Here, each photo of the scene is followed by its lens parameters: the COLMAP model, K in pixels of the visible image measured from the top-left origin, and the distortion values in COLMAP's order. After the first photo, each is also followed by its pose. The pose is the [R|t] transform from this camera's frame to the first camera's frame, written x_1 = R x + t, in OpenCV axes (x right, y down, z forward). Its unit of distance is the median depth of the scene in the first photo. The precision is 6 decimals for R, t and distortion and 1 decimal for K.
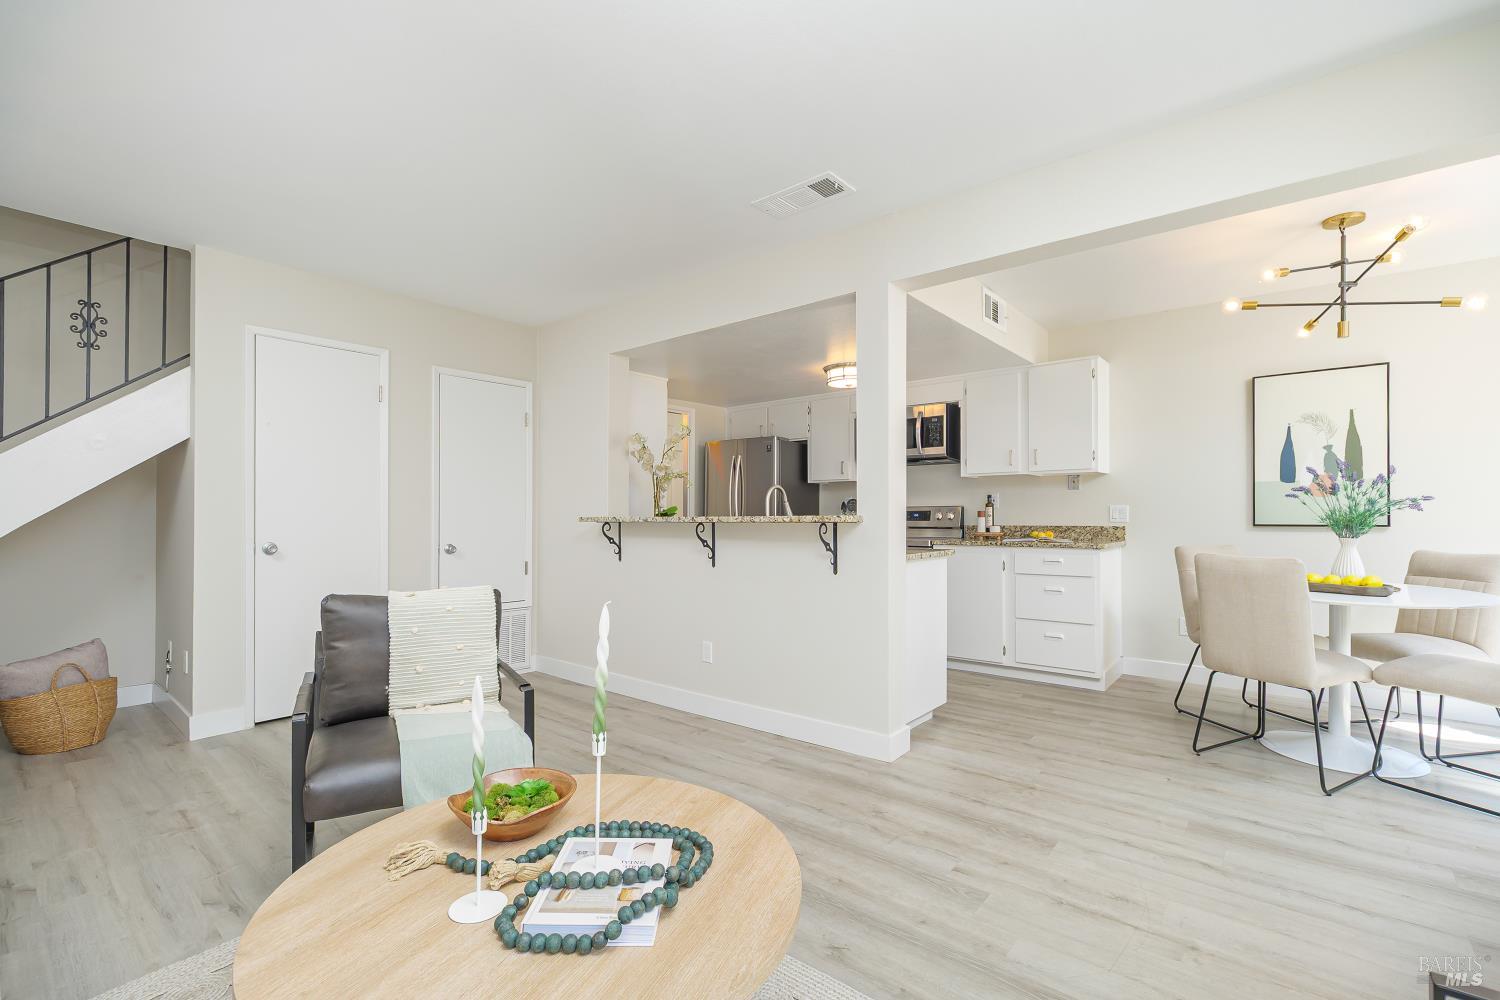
lens RADIAL K [[659.8, 0, 755.0], [0, 659.8, 514.6], [0, 0, 1]] dist [0.000546, 0.000348]
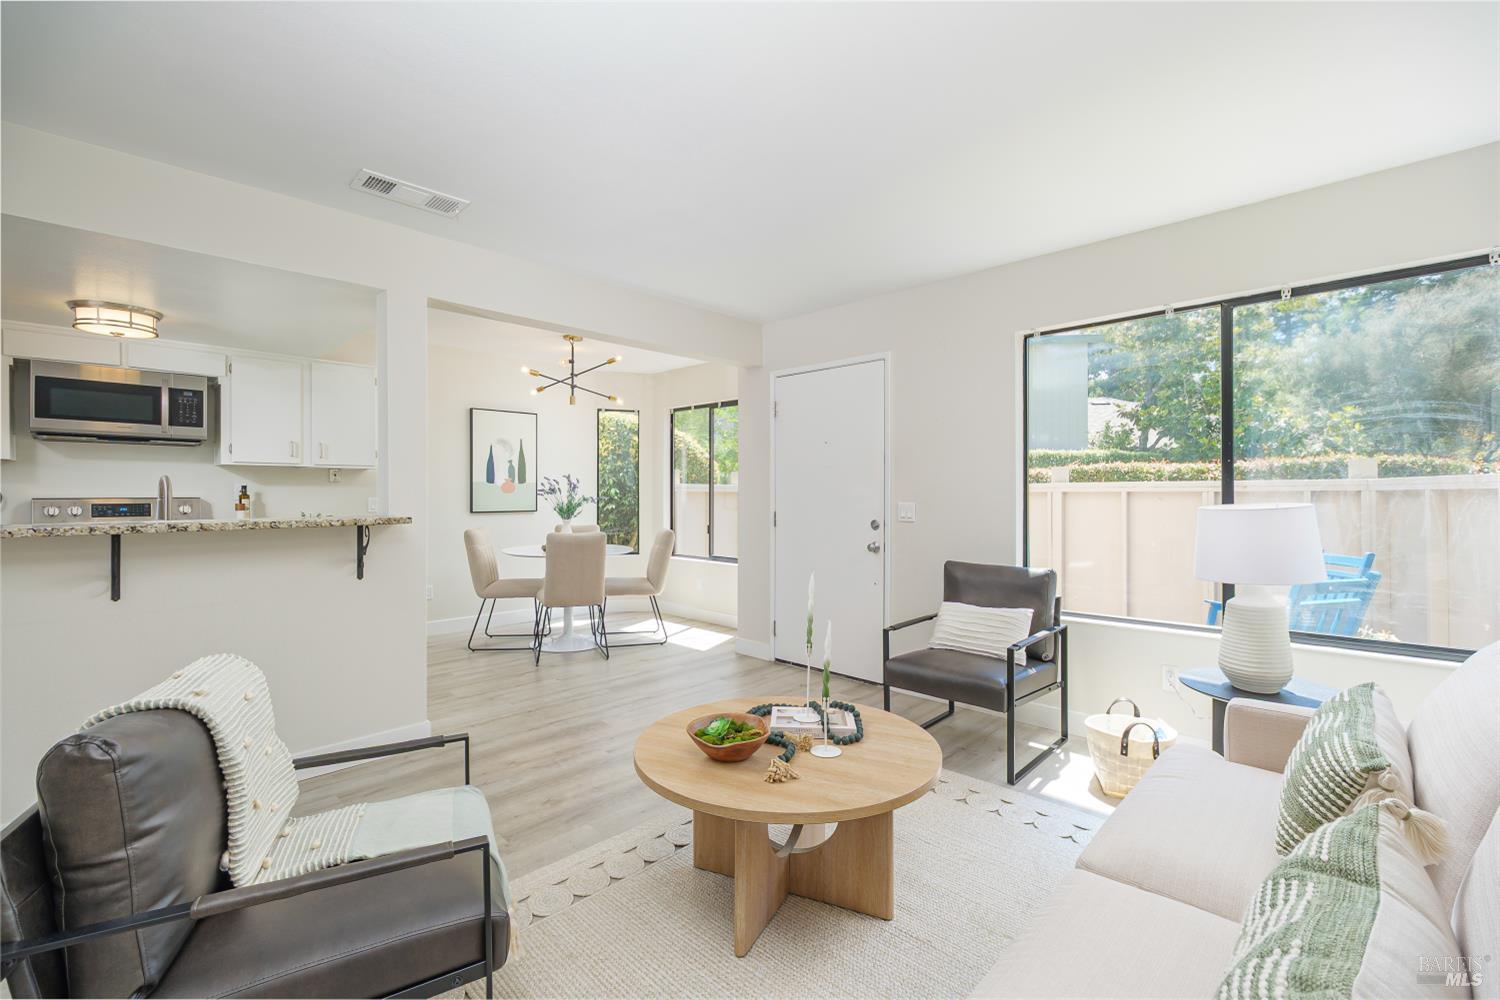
lens RADIAL K [[650.7, 0, 746.2], [0, 650.7, 496.9], [0, 0, 1]] dist [-0.001220, -0.000041]
pose [[0.095075, -0.003617, 0.995464, -0.618777], [-0.001921, 0.999991, 0.003817, -0.025378], [-0.995468, -0.002275, 0.095067, 0.301165]]
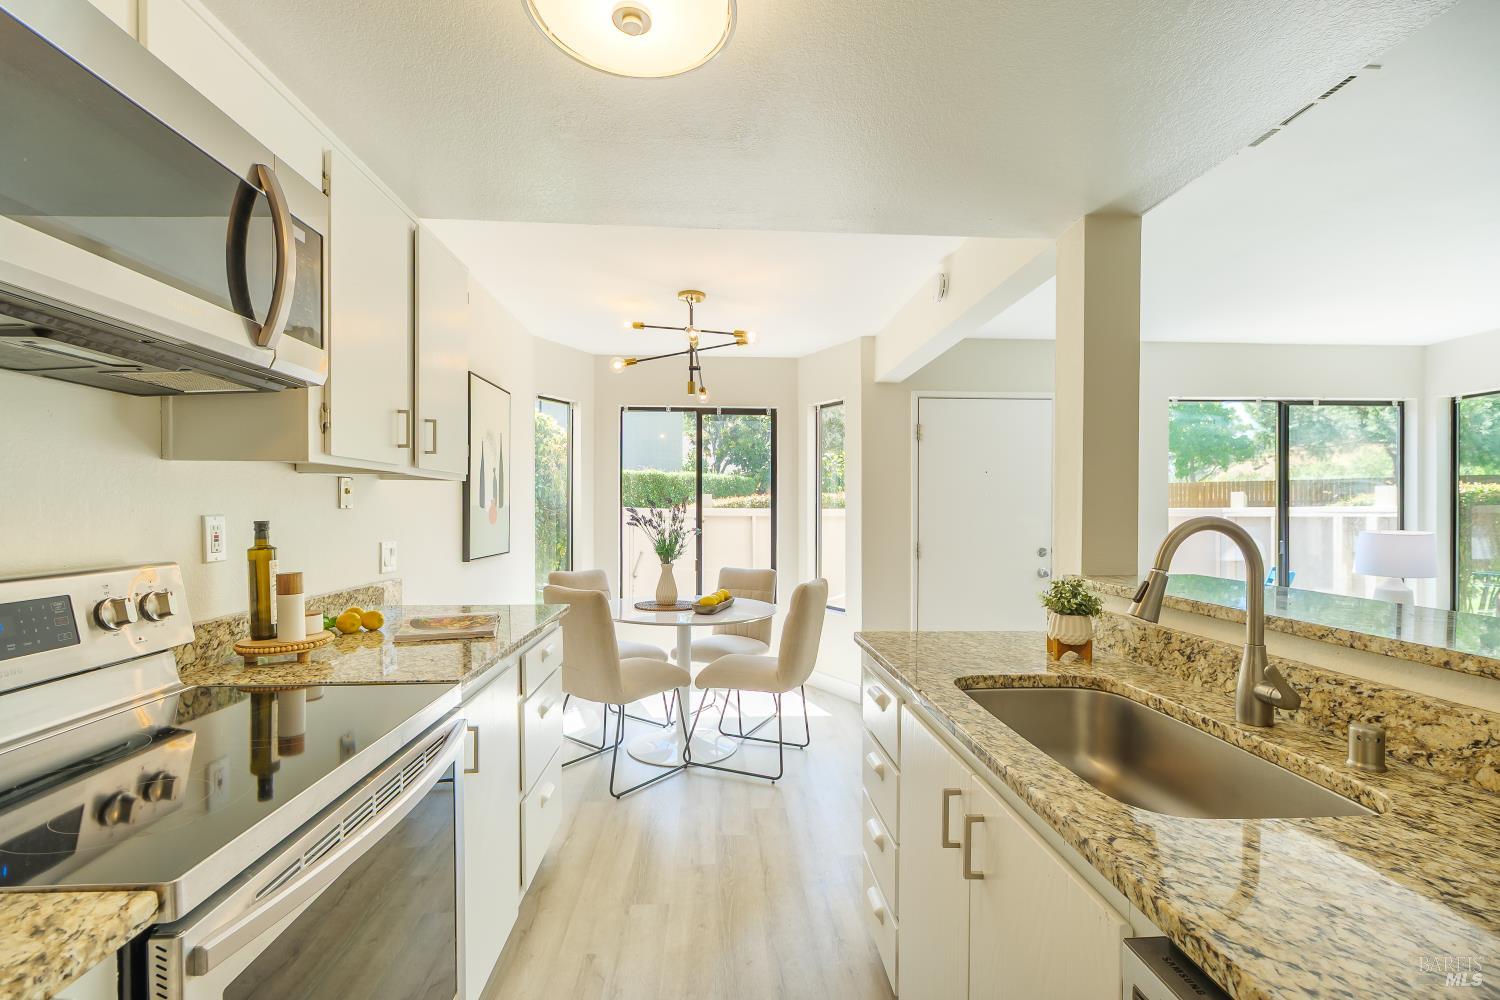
lens RADIAL K [[650.7, 0, 746.2], [0, 650.7, 496.9], [0, 0, 1]] dist [-0.001220, -0.000041]
pose [[-0.668492, 0.009885, 0.743653, -0.030704], [-0.003005, 0.999868, -0.015992, -0.052894], [-0.743713, -0.012925, -0.668374, 1.355796]]
